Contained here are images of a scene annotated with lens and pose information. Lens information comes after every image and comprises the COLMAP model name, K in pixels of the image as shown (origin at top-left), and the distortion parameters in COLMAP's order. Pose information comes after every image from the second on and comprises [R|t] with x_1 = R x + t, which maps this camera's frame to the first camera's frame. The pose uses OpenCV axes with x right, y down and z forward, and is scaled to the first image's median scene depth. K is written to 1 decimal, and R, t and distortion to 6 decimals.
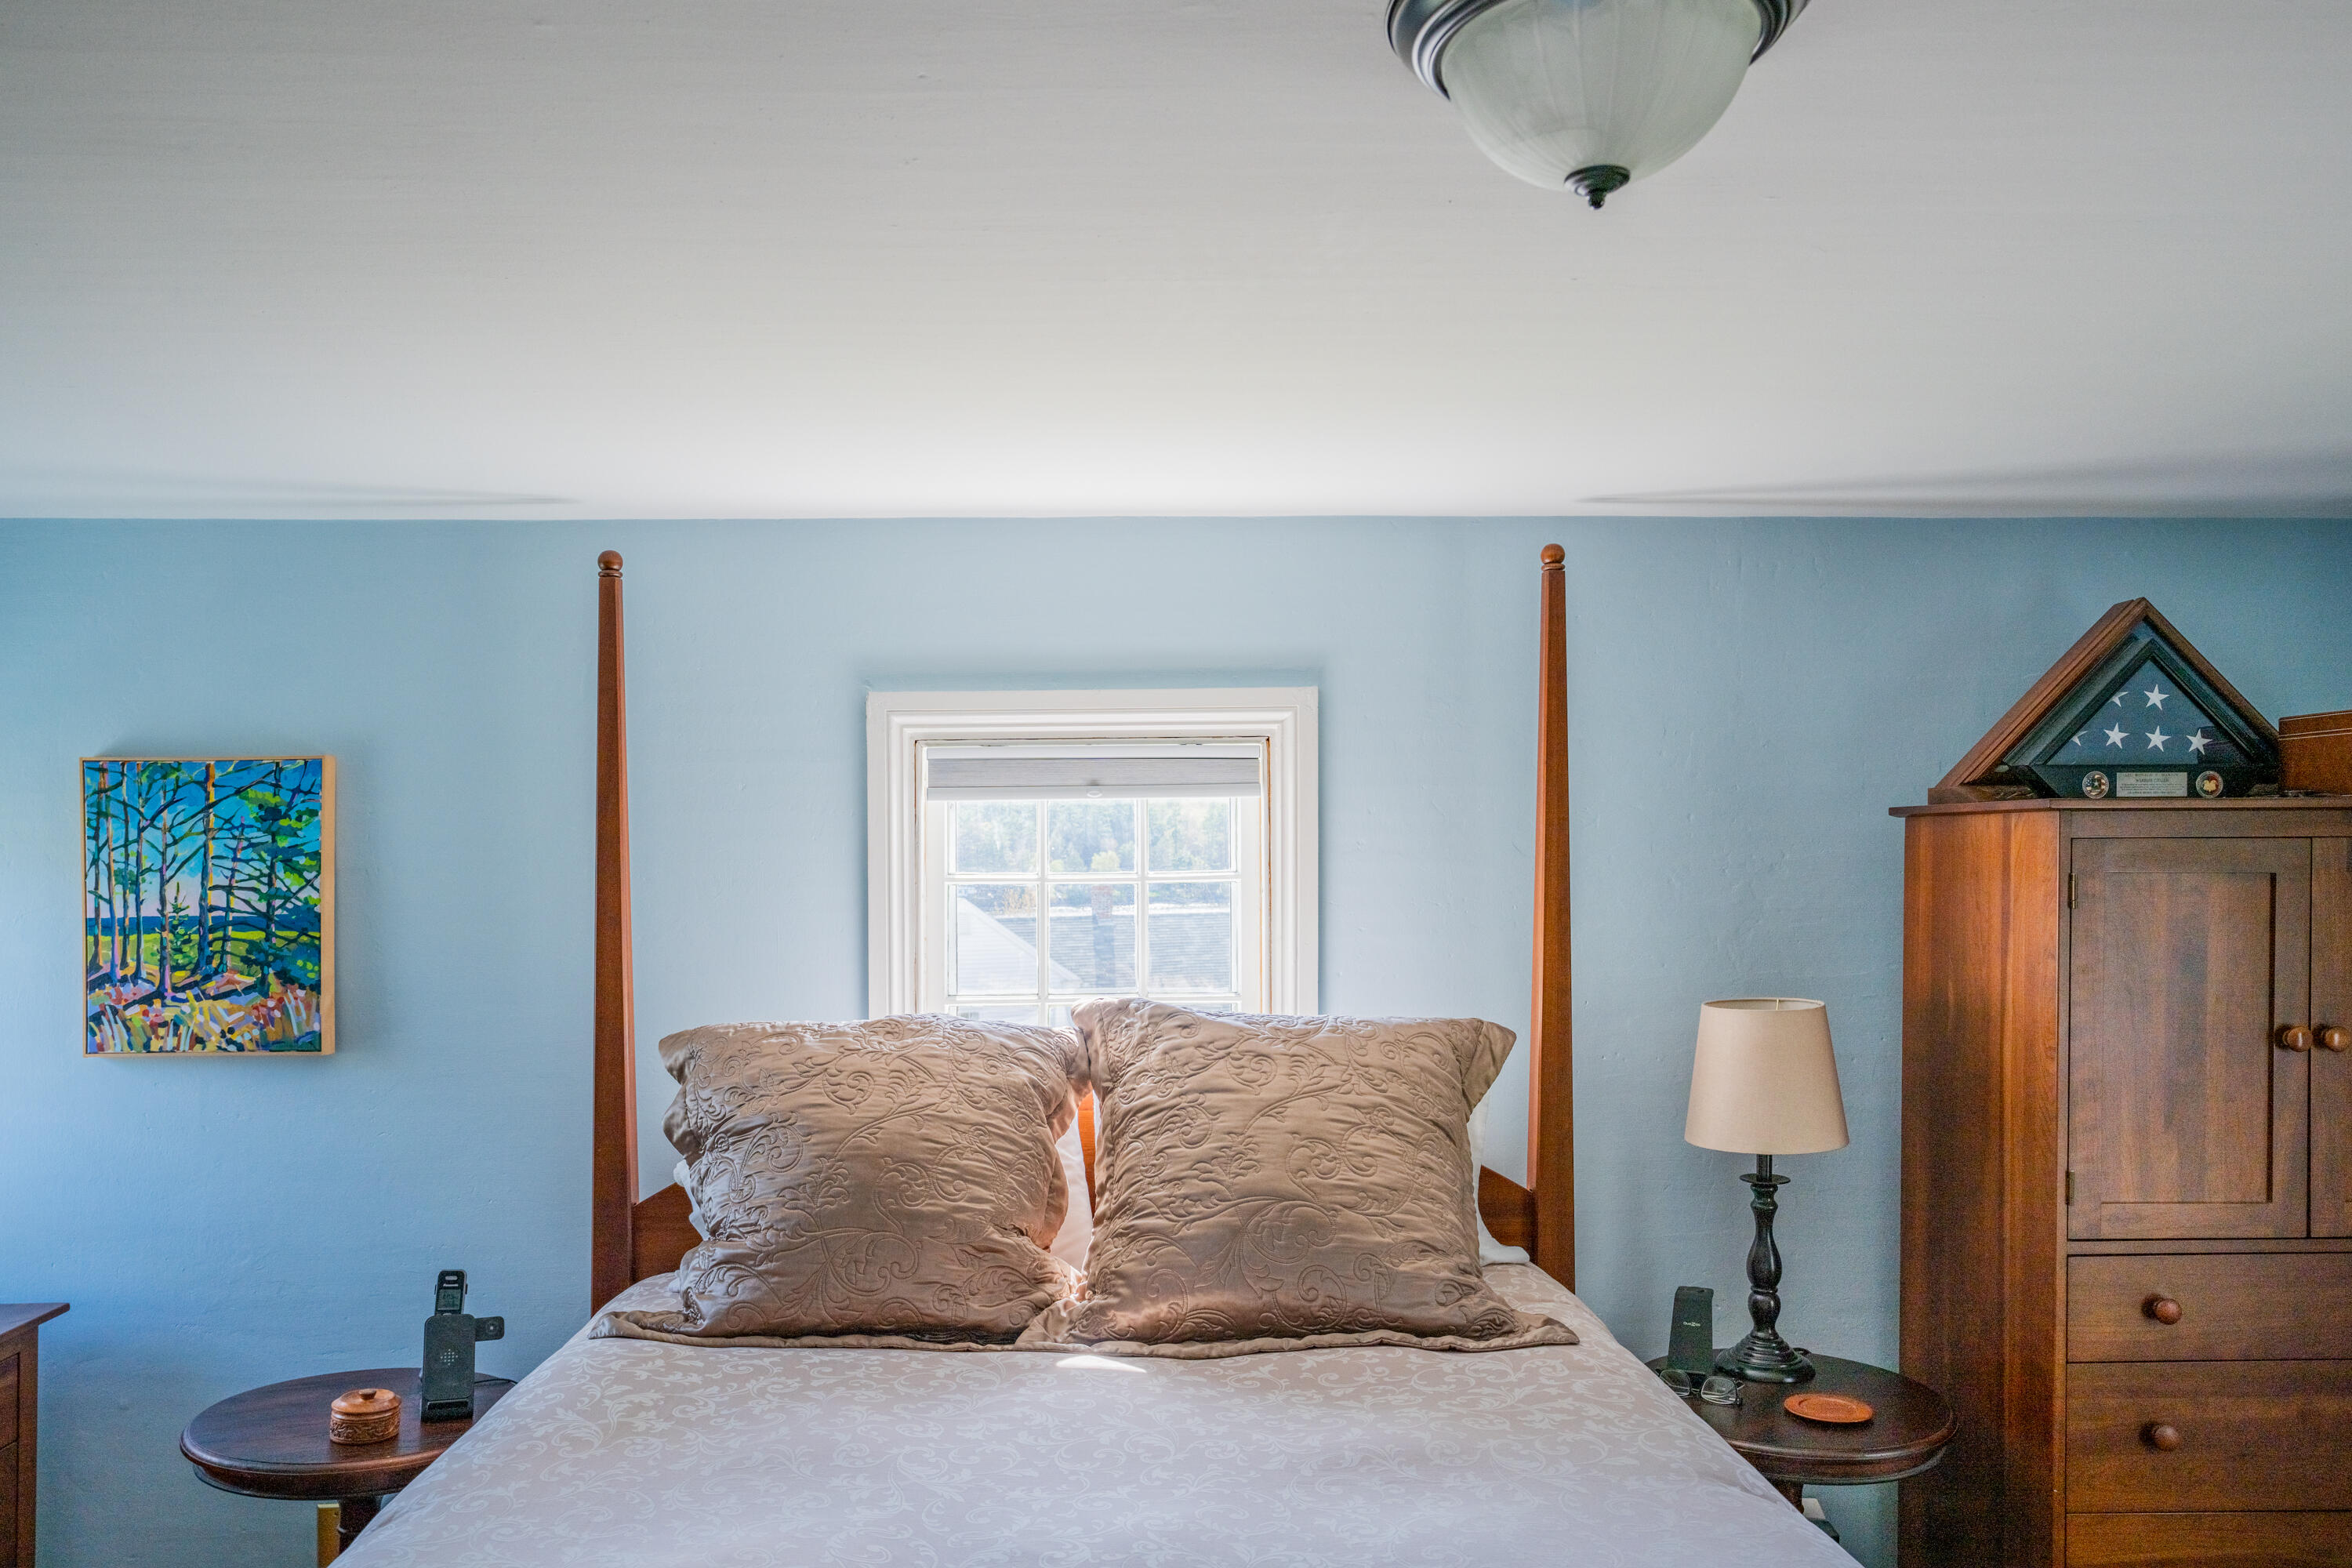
lens RADIAL K [[1656.4, 0, 1176.5], [0, 1656.4, 921.4], [0, 0, 1]] dist [-0.016313, 0.001990]
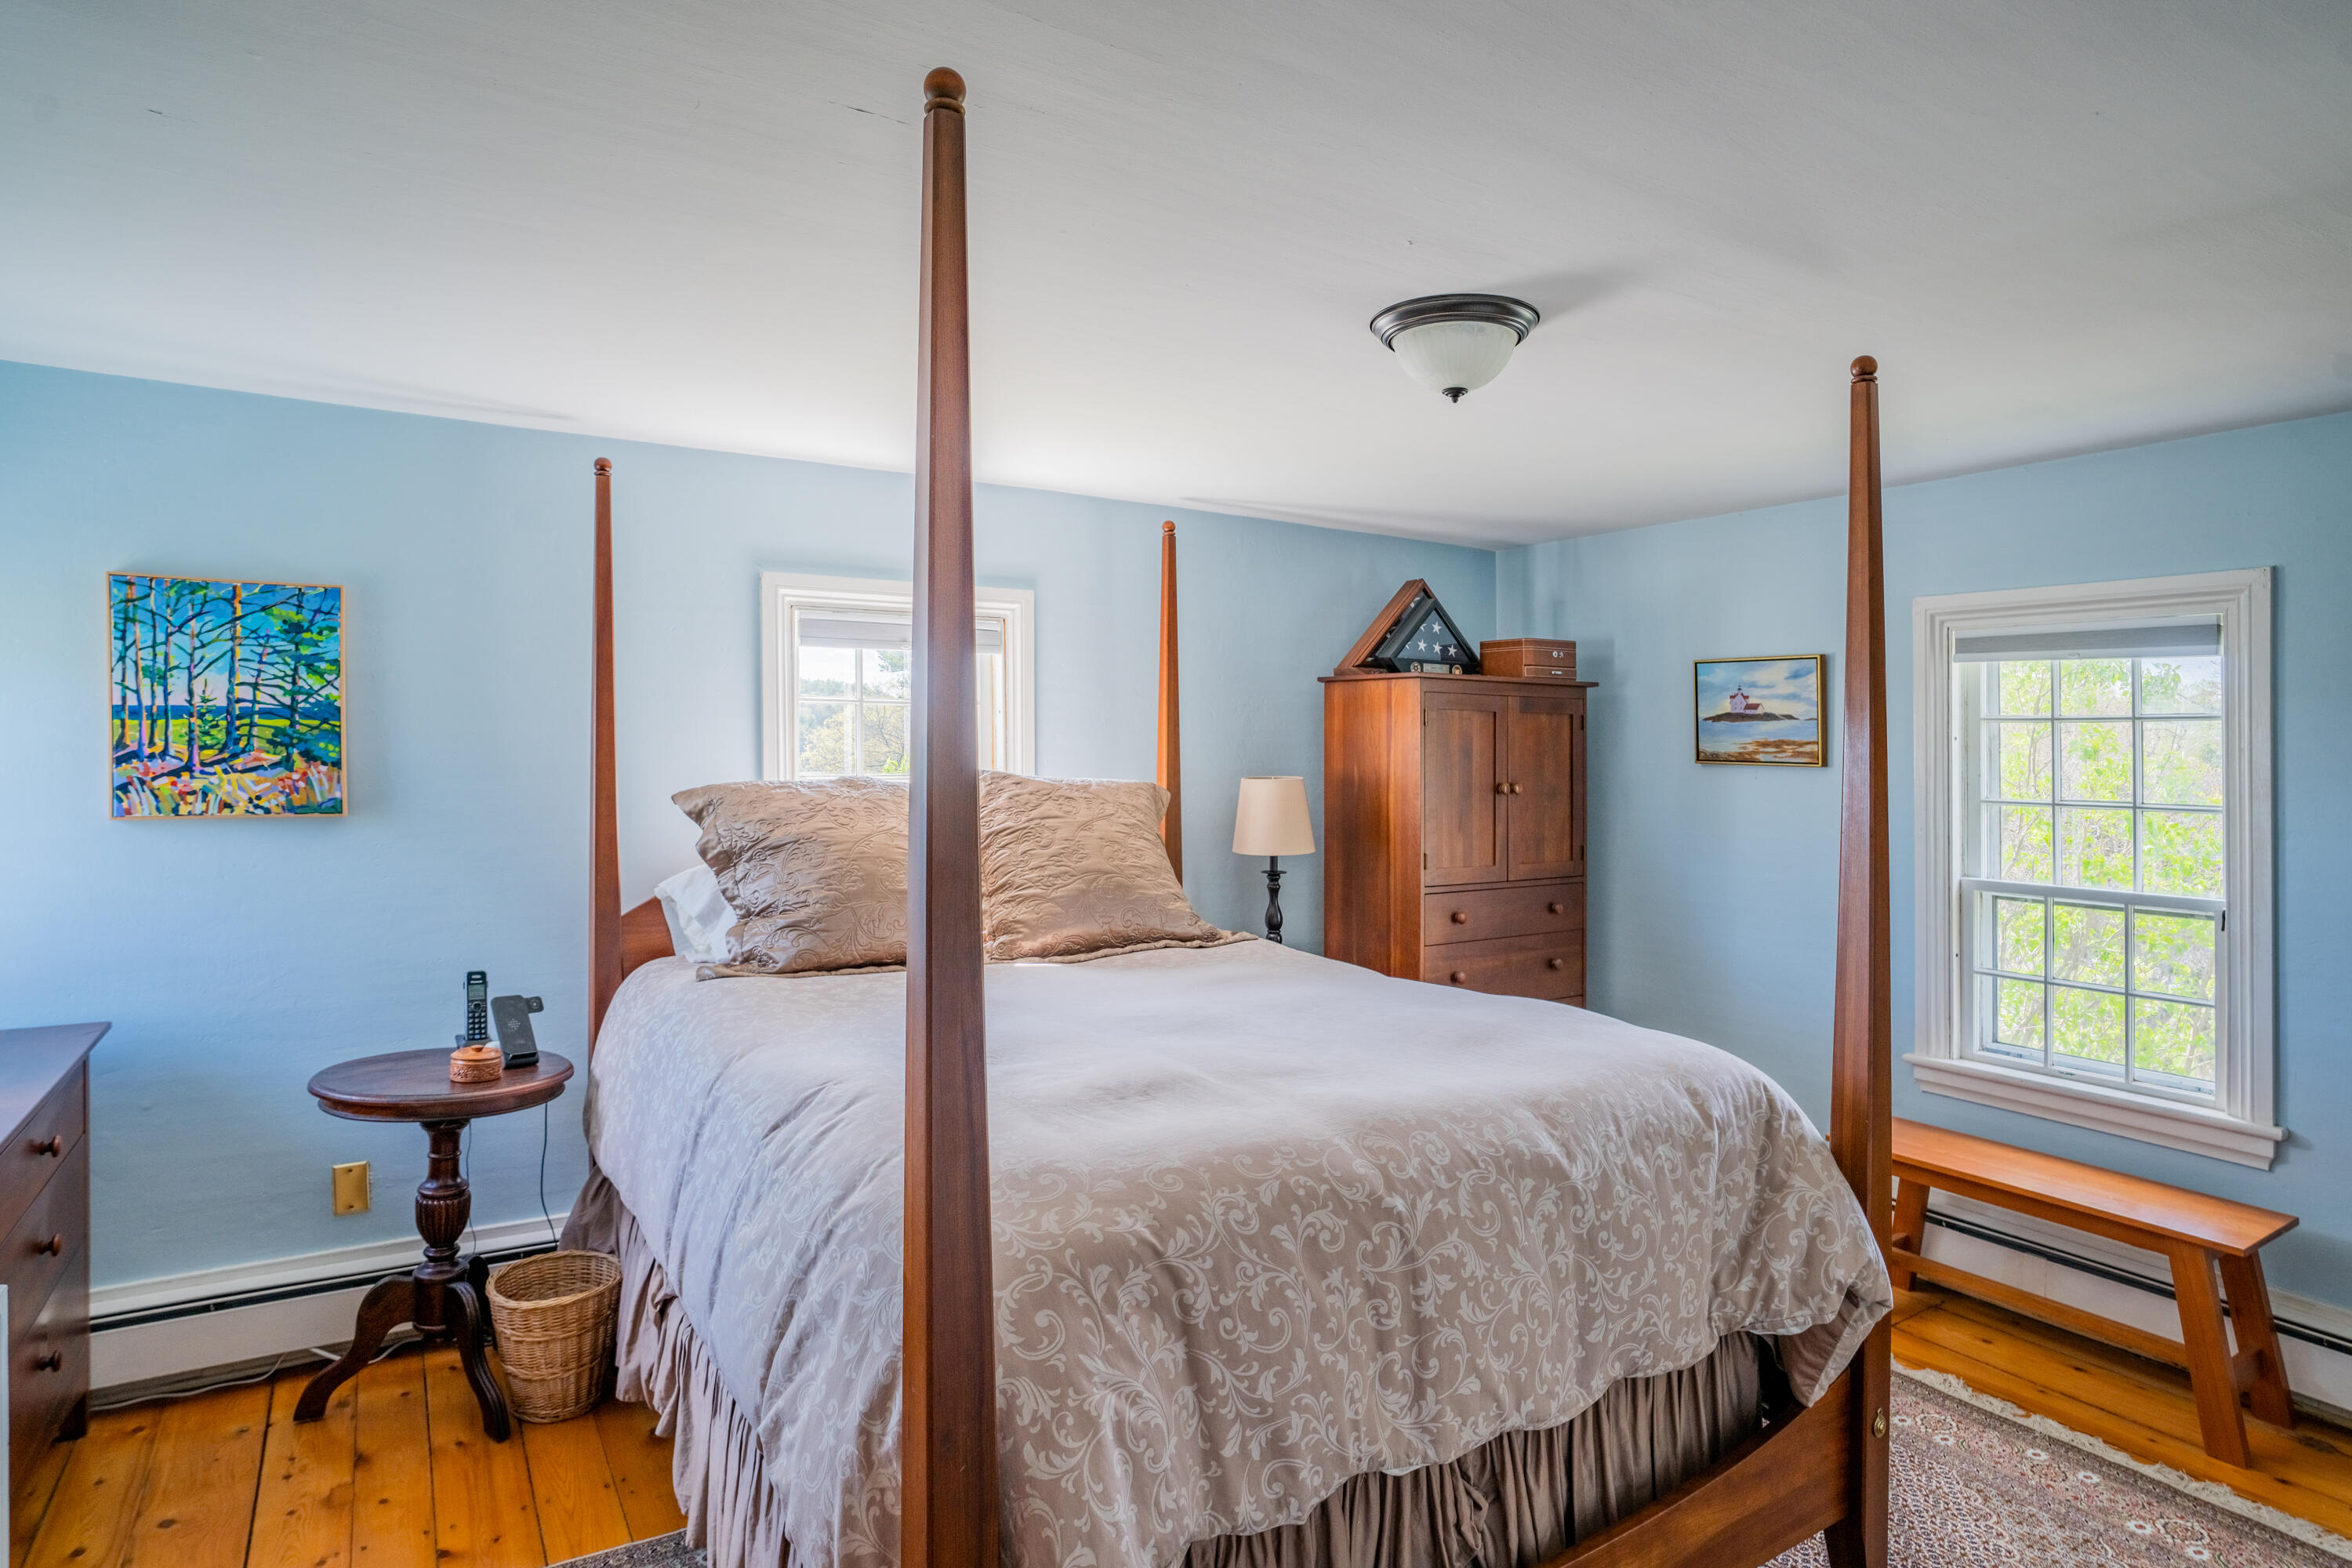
lens RADIAL K [[1279.3, 0, 1176.0], [0, 1279.3, 784.0], [0, 0, 1]] dist [-0.083294, 0.043225]
pose [[0.856326, 0.002621, 0.516428, -0.461082], [0.004131, 0.999920, -0.011925, 0.069952], [-0.516418, 0.012345, 0.856247, -0.172204]]
